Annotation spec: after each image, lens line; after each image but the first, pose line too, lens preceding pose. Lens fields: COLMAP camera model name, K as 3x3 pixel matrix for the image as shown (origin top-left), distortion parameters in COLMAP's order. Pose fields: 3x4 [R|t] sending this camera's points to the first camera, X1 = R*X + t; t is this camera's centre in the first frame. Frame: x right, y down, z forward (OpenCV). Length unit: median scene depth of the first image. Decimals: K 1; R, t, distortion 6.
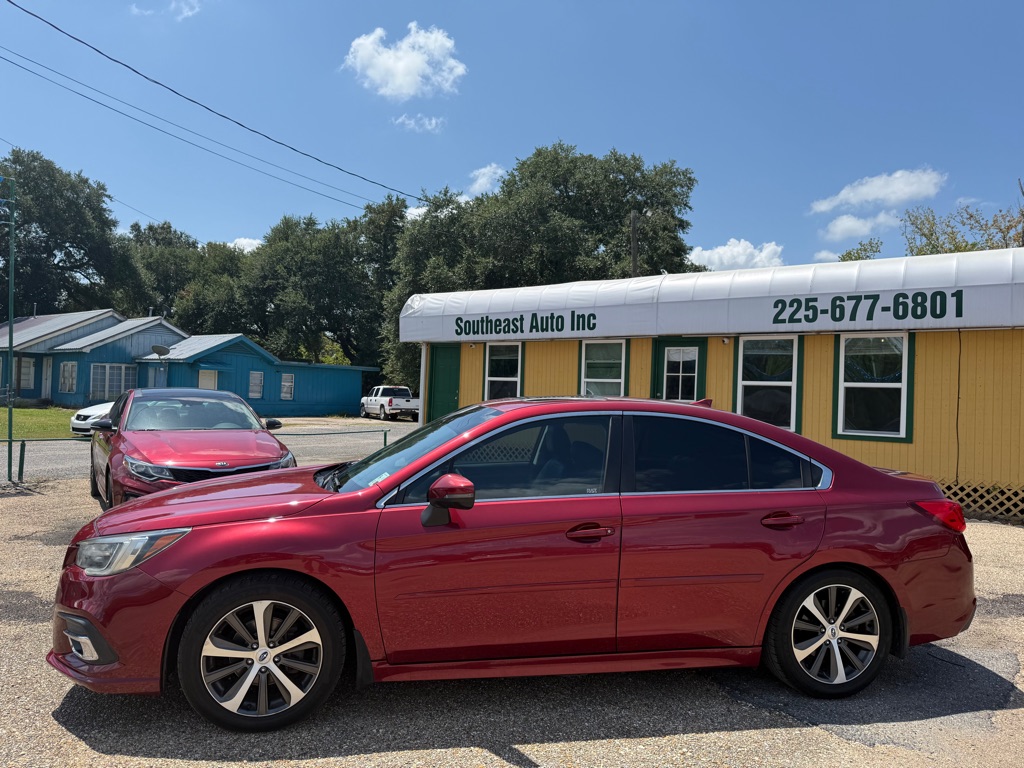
lens RADIAL K [[729.4, 0, 509.2], [0, 729.4, 388.3], [0, 0, 1]] dist [0.084160, -0.121844]
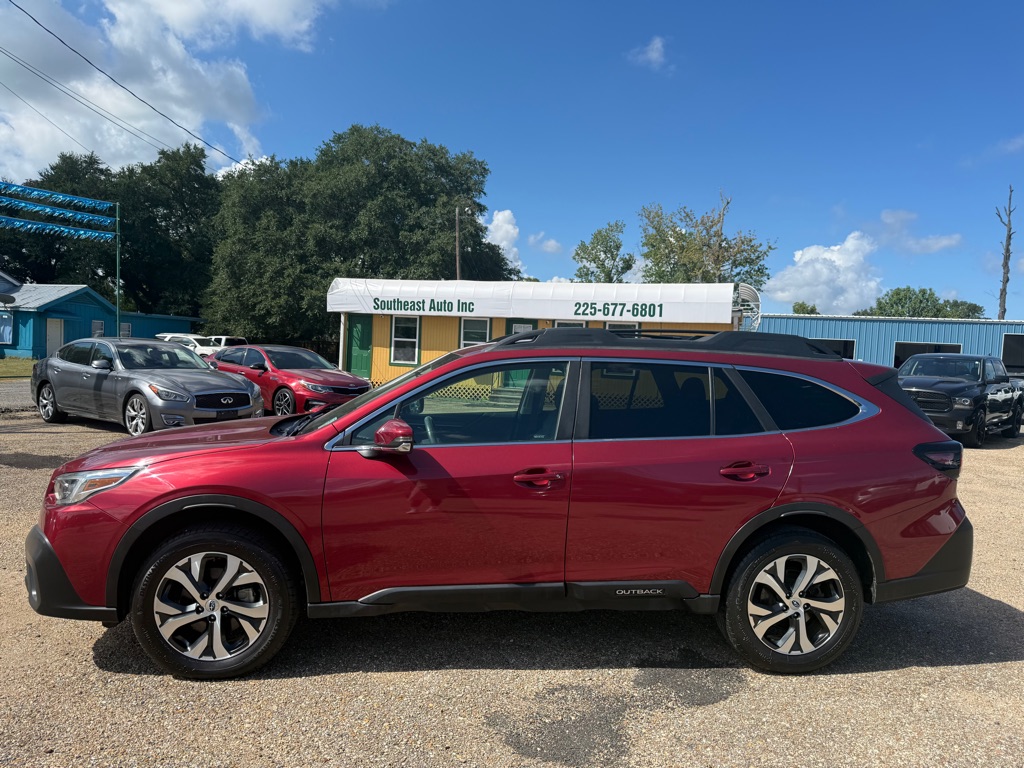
lens RADIAL K [[729.4, 0, 511.8], [0, 729.4, 405.7], [0, 0, 1]] dist [0.084160, -0.121844]
pose [[0.948116, -0.007205, 0.317844, -0.318102], [-0.021389, 0.996033, 0.086380, -0.012925], [-0.317205, -0.088696, 0.944200, -0.597948]]
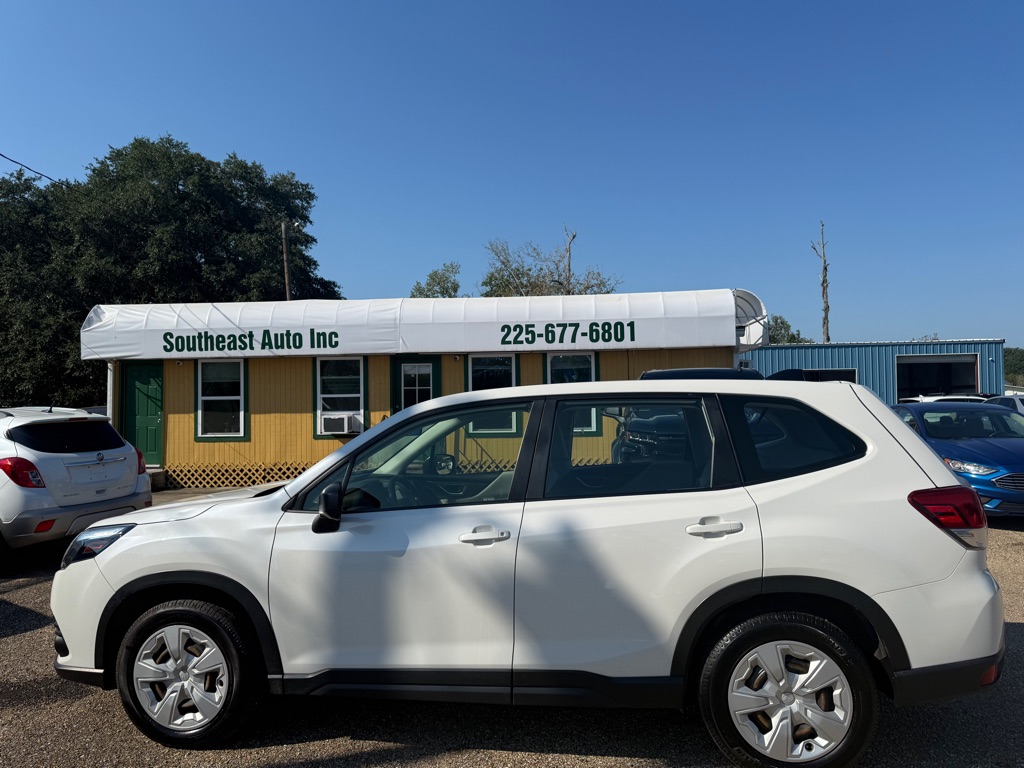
lens RADIAL K [[729.4, 0, 518.7], [0, 729.4, 383.6], [0, 0, 1]] dist [0.084160, -0.121844]
pose [[0.841457, -0.026608, 0.539669, -0.222641], [0.036369, 0.999311, -0.007436, -0.010983], [-0.539099, 0.025884, 0.841844, -0.019566]]
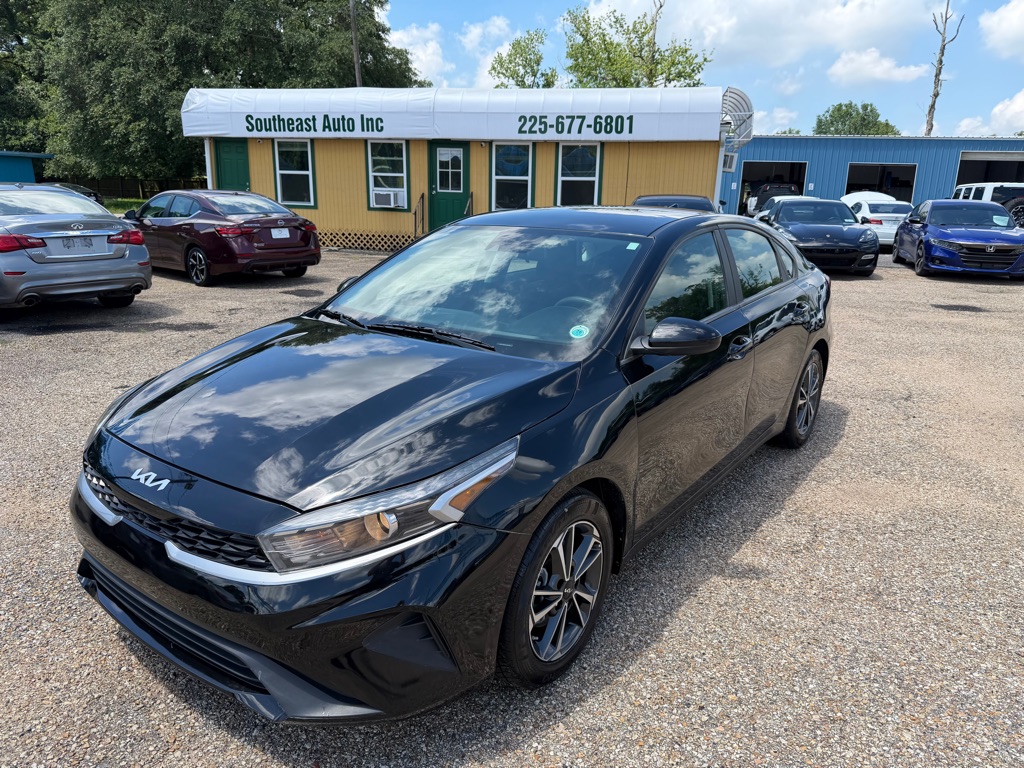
lens RADIAL K [[729.4, 0, 520.1], [0, 729.4, 388.9], [0, 0, 1]] dist [0.084160, -0.121844]
pose [[0.900668, -0.124342, 0.416338, -0.242013], [0.003705, 0.960343, 0.278797, -0.008487], [-0.434493, -0.249561, 0.865410, -0.293315]]
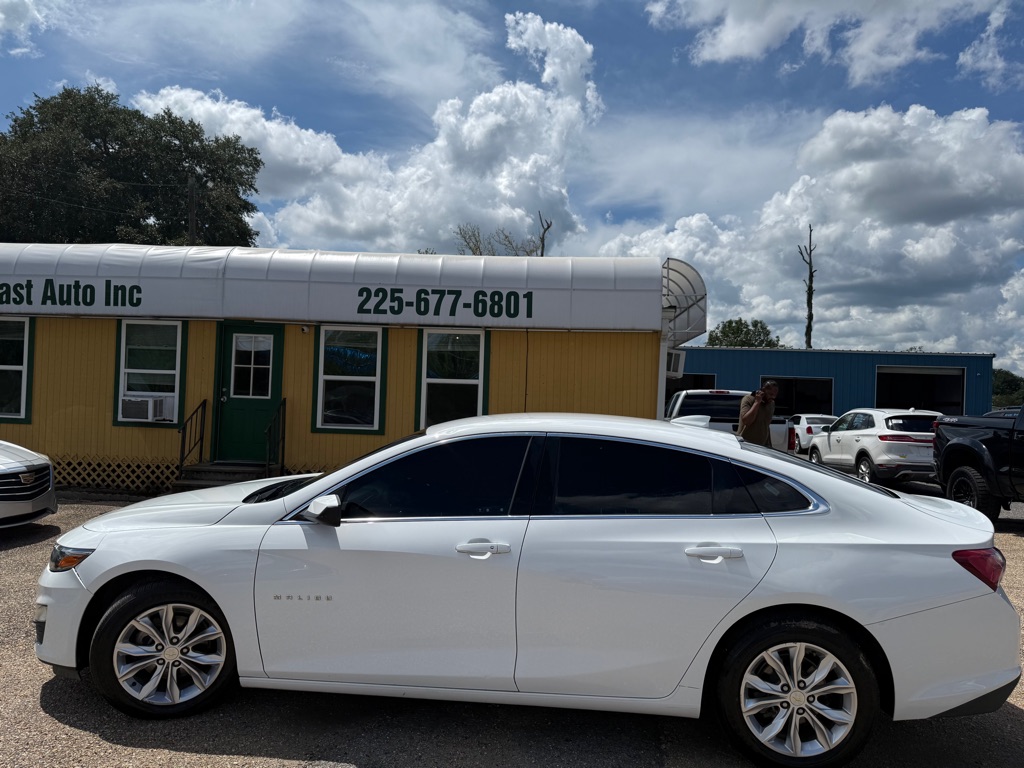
lens RADIAL K [[729.4, 0, 515.2], [0, 729.4, 391.9], [0, 0, 1]] dist [0.084160, -0.121844]
pose [[0.834344, 0.005739, 0.551215, 0.016006], [-0.011756, 0.999904, 0.007384, 0.001089], [-0.551119, -0.012641, 0.834331, 0.107407]]
